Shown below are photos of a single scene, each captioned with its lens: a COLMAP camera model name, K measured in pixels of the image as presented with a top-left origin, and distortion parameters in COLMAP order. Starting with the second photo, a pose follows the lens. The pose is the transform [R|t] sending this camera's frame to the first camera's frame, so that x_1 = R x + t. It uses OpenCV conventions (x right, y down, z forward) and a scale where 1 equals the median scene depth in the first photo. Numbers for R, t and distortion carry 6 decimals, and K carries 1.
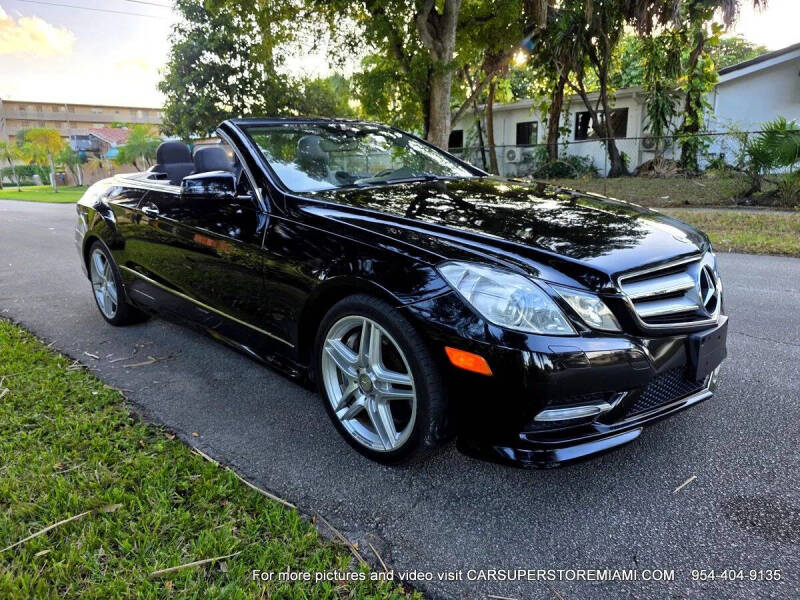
lens RADIAL K [[552.1, 0, 401.2], [0, 552.1, 297.5], [0, 0, 1]] dist [0.042067, -0.039133]
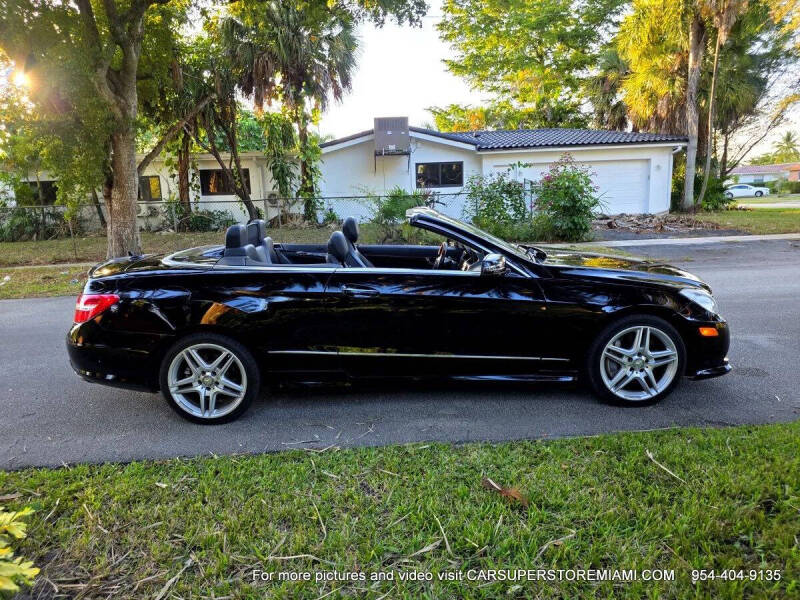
lens RADIAL K [[552.1, 0, 394.6], [0, 552.1, 300.9], [0, 0, 1]] dist [0.042067, -0.039133]
pose [[0.697112, -0.127140, 0.705600, -0.247187], [0.178886, 0.983870, 0.000547, -0.025255], [-0.694288, 0.125841, 0.708611, 0.028895]]
